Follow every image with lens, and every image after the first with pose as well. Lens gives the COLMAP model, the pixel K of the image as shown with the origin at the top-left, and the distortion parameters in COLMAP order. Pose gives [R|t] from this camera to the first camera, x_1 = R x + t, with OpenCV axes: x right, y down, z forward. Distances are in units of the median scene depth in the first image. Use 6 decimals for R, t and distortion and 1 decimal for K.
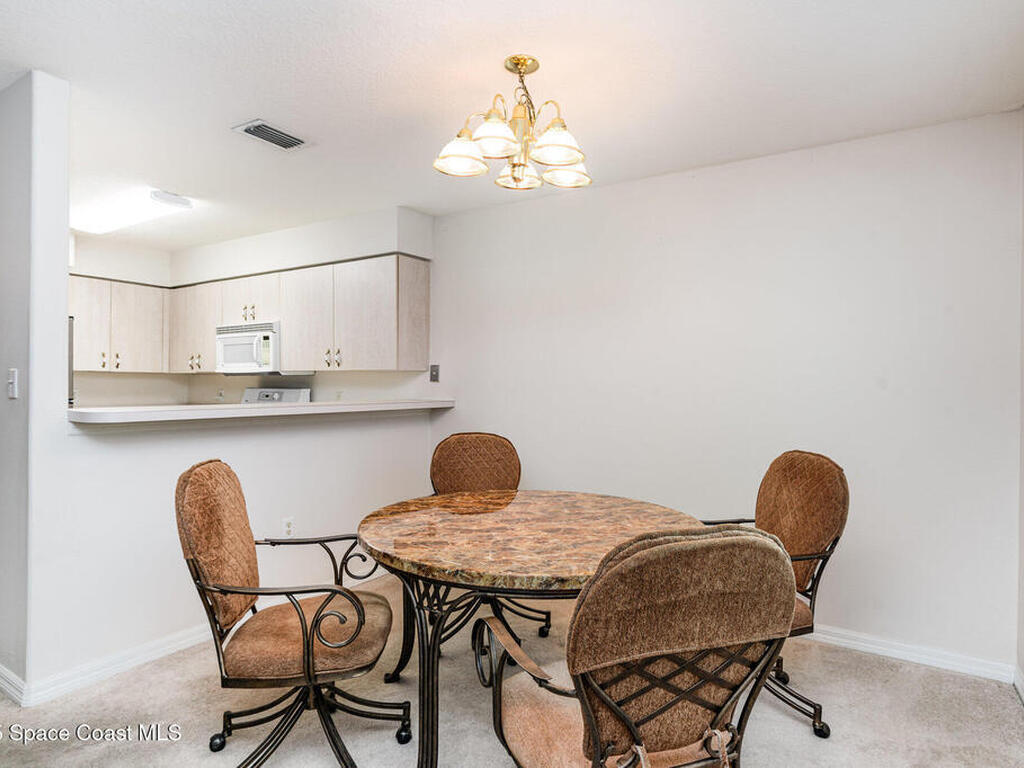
lens RADIAL K [[585.0, 0, 512.0], [0, 585.0, 384.0], [0, 0, 1]] dist [-0.003013, -0.001228]
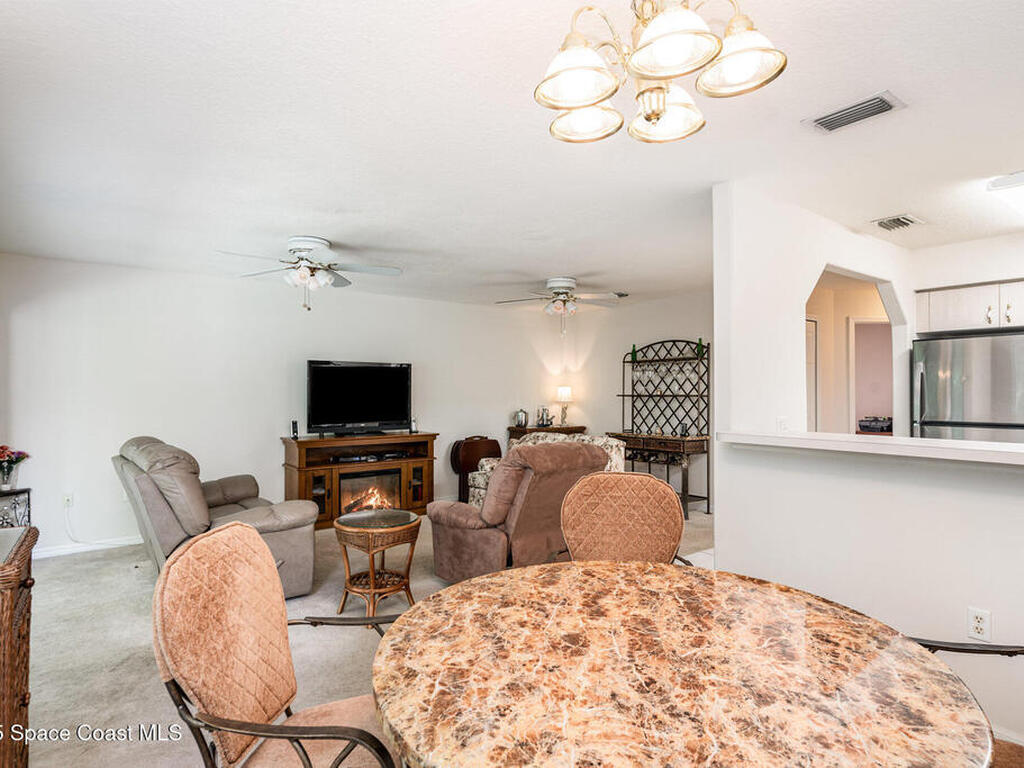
lens RADIAL K [[585.0, 0, 512.0], [0, 585.0, 384.0], [0, 0, 1]] dist [-0.003013, -0.001228]
pose [[-0.356266, -0.022097, -0.934123, 0.483352], [-0.004520, 0.999749, -0.021925, -0.019668], [0.934374, -0.003589, -0.356277, 0.773796]]
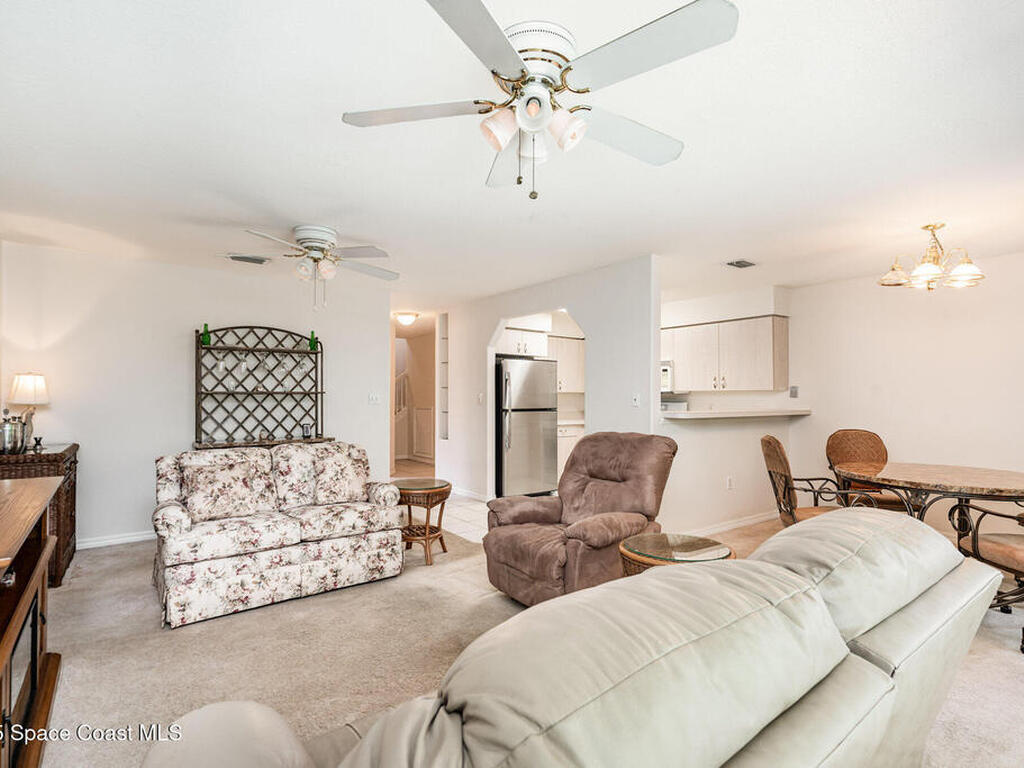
lens RADIAL K [[521.2, 0, 521.2], [0, 521.2, 390.2], [0, 0, 1]] dist [0.000077, 0.000554]
pose [[0.939531, -0.011172, -0.342281, -0.462290], [0.005449, 0.999829, -0.017677, -0.002623], [0.342420, 0.014743, 0.939431, -0.710902]]
